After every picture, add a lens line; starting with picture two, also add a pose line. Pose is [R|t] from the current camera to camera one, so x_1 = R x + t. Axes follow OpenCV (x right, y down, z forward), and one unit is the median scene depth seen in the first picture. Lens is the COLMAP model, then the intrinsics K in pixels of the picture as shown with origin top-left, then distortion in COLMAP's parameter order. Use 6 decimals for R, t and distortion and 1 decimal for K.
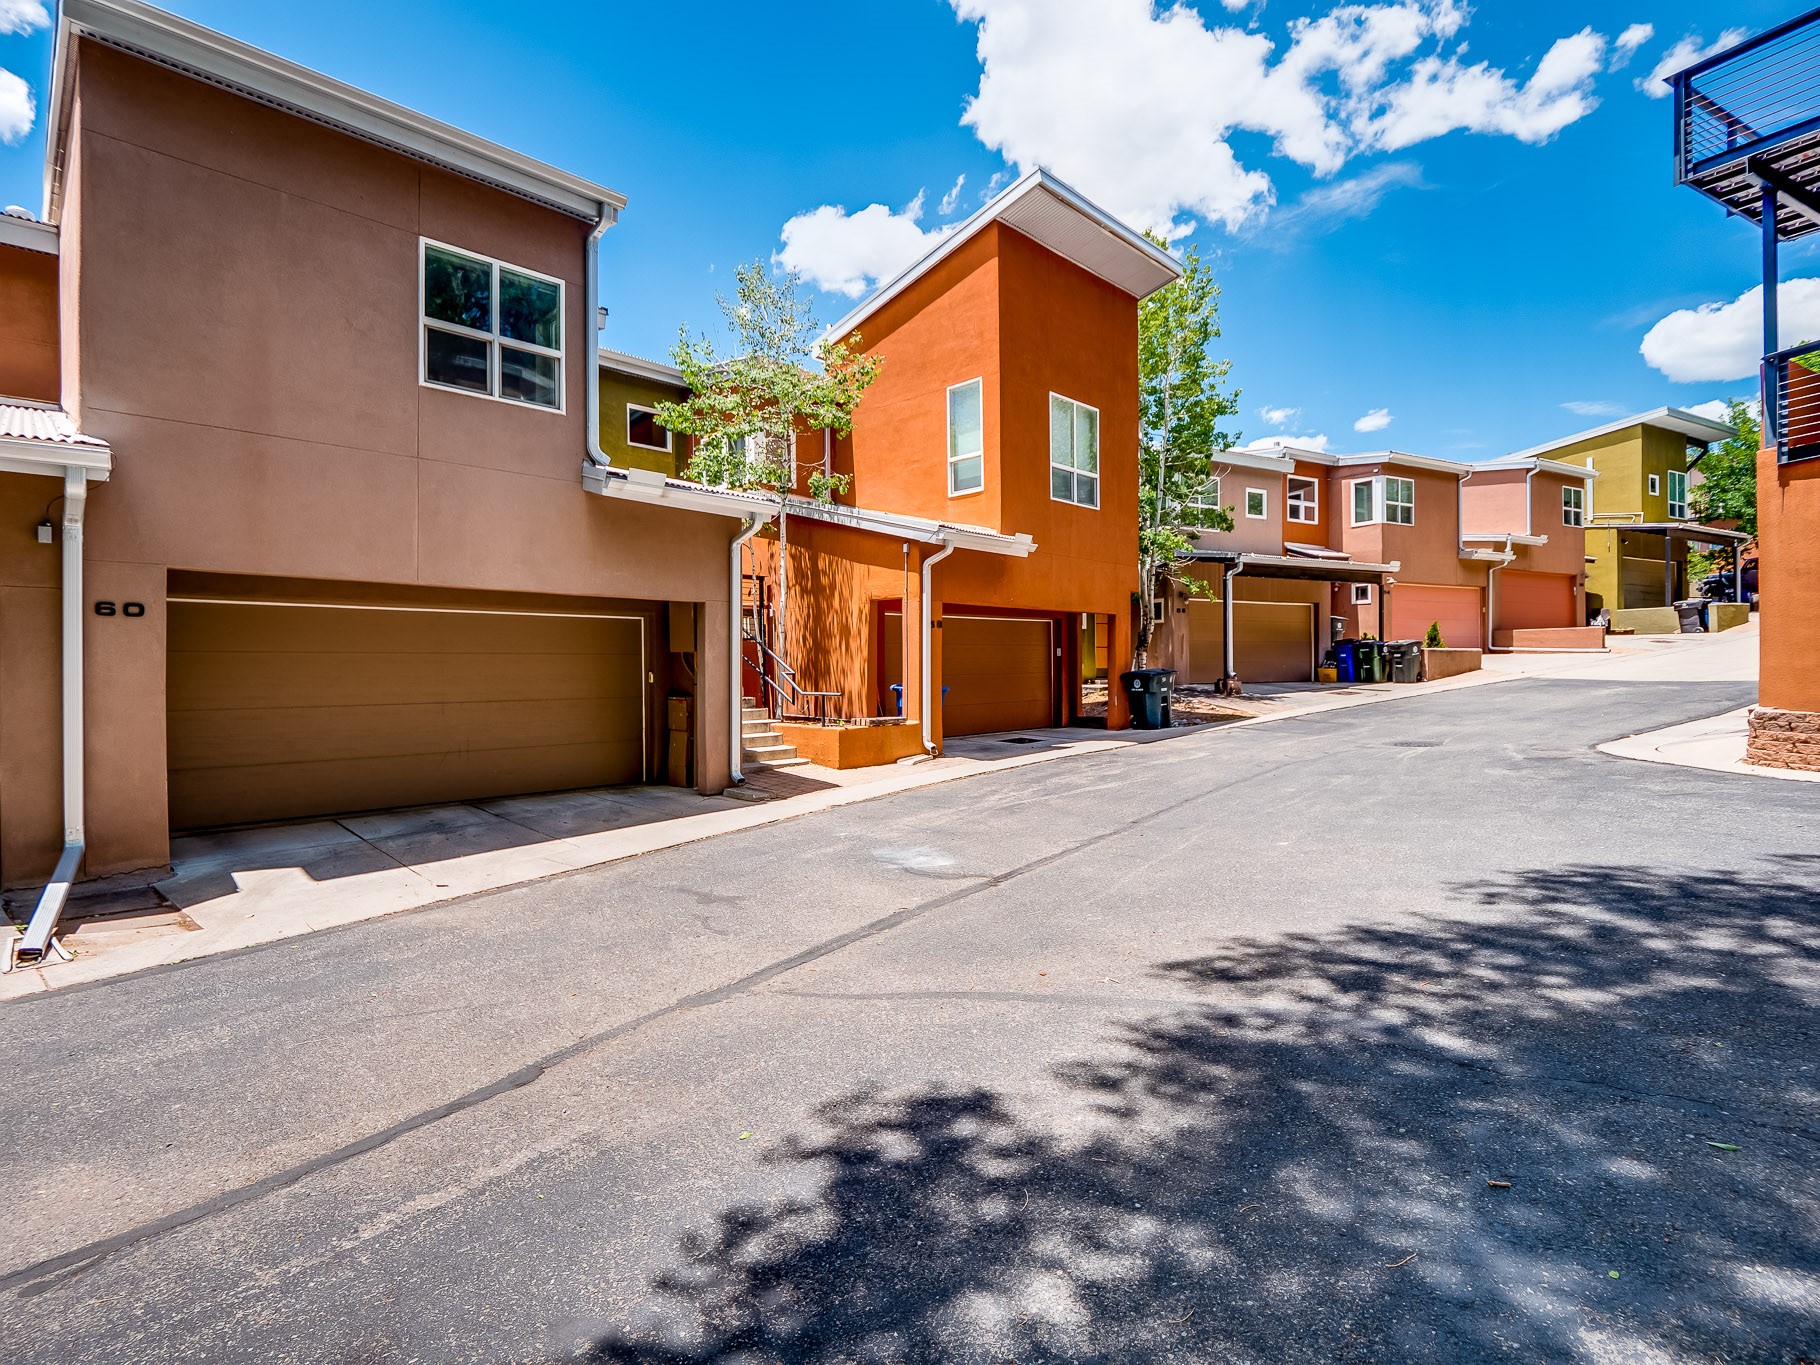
lens RADIAL K [[893.8, 0, 903.3], [0, 893.8, 669.9], [0, 0, 1]] dist [-0.014351, -0.001811]
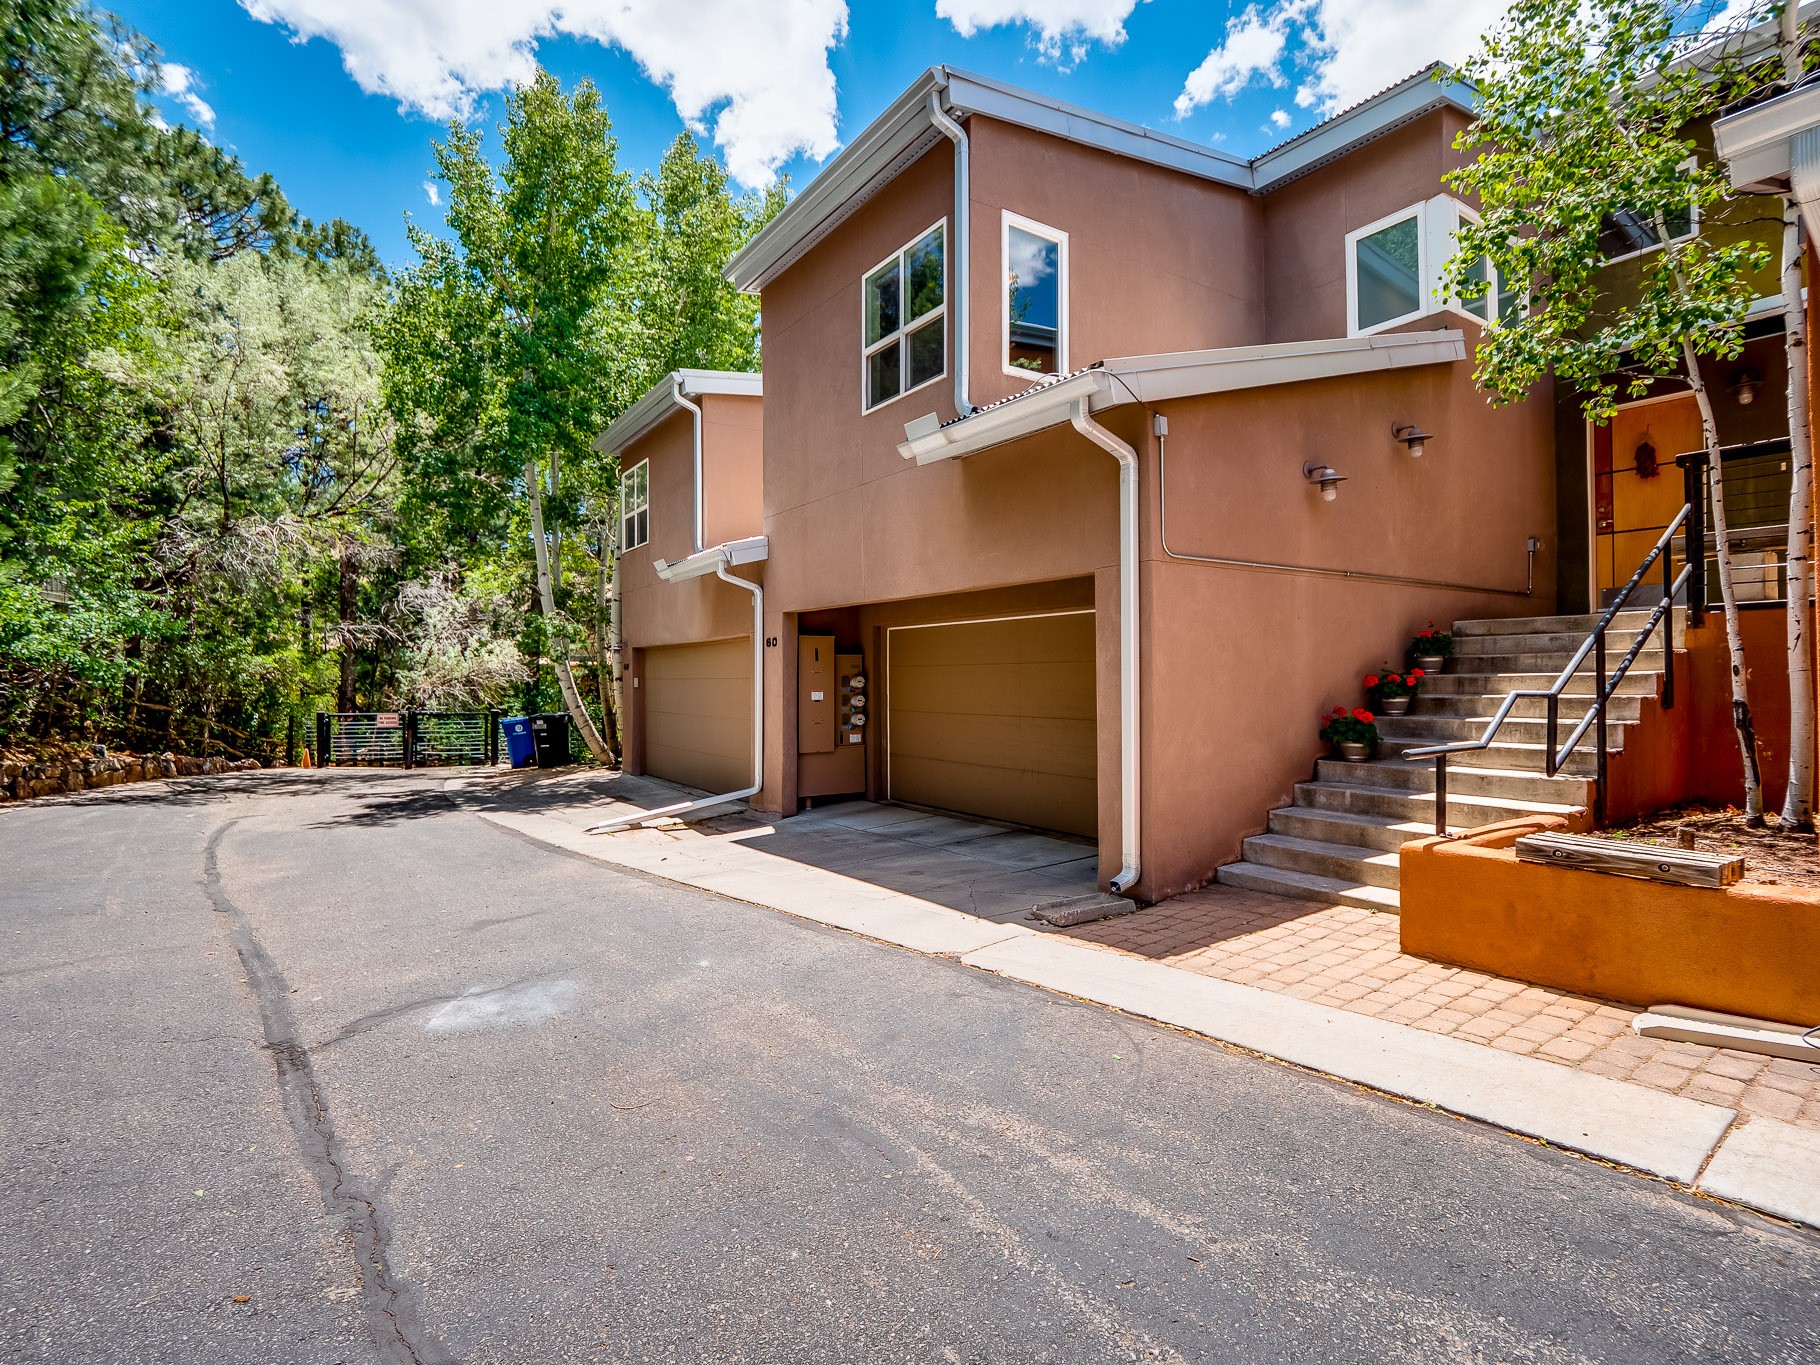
lens RADIAL K [[893.8, 0, 903.3], [0, 893.8, 669.9], [0, 0, 1]] dist [-0.014351, -0.001811]
pose [[-0.198891, -0.004133, -0.980013, 0.421615], [0.002120, 0.999987, -0.004648, -0.008638], [0.980019, -0.003002, -0.198880, 1.068760]]
